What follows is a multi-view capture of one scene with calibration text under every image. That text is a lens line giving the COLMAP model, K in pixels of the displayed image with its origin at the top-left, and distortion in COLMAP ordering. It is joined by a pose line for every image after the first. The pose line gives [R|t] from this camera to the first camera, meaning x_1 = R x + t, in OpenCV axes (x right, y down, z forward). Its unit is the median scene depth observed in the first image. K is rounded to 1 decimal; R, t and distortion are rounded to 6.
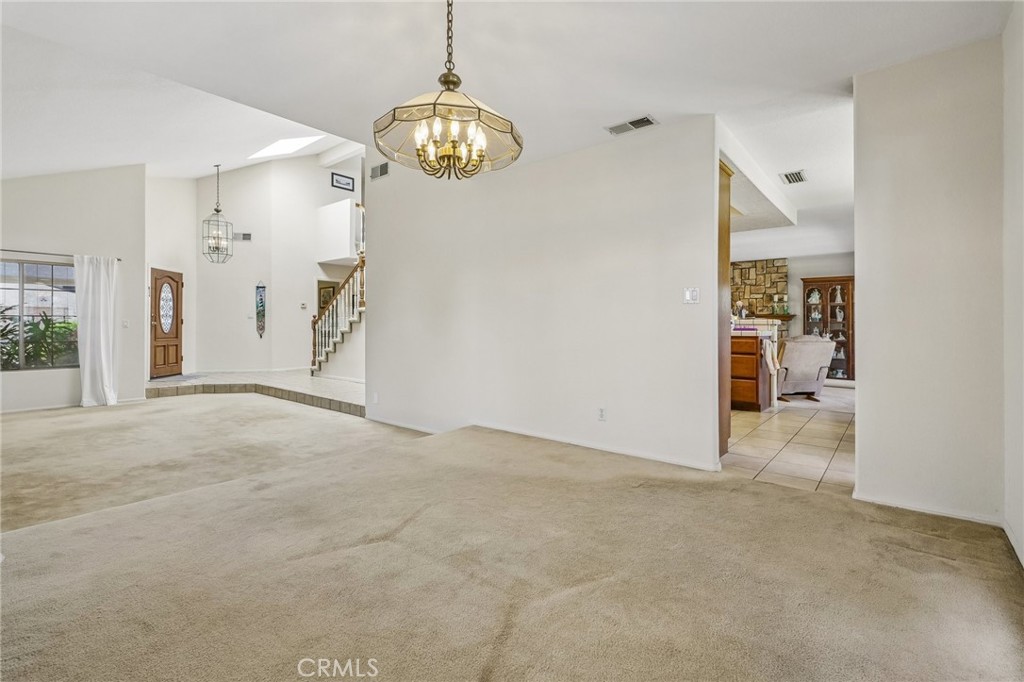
lens RADIAL K [[470.1, 0, 517.6], [0, 470.1, 327.8], [0, 0, 1]] dist [-0.008928, 0.002598]
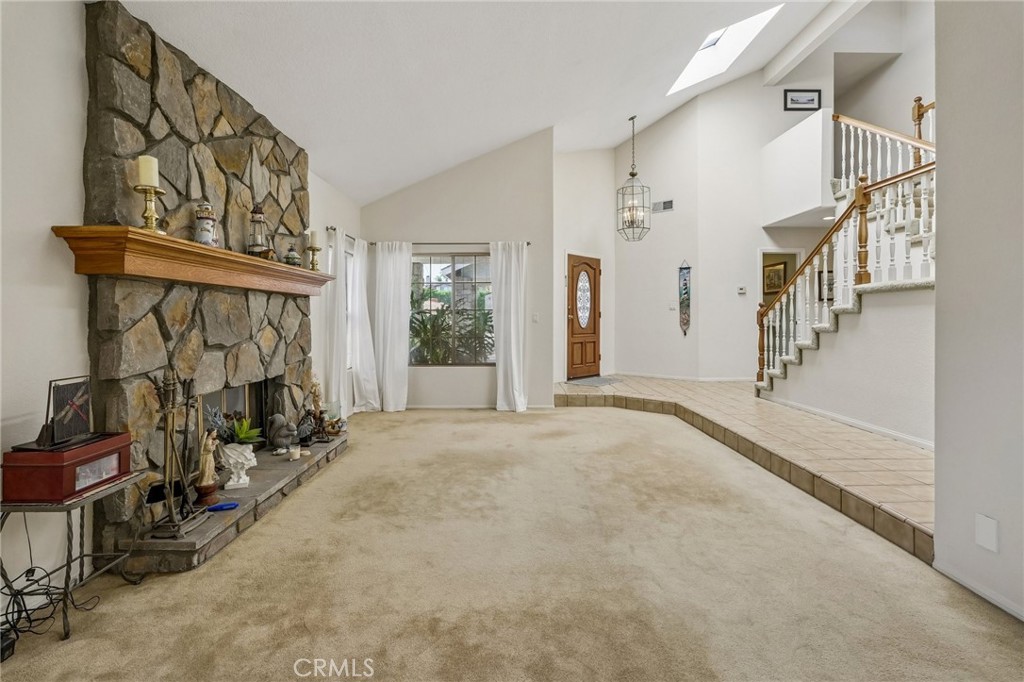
lens RADIAL K [[470.1, 0, 509.3], [0, 470.1, 321.7], [0, 0, 1]] dist [-0.008928, 0.002598]
pose [[0.645714, 0.001666, -0.763578, -0.167992], [0.000118, 0.999997, 0.002281, -0.002570], [0.763579, -0.001563, 0.645712, 0.324868]]
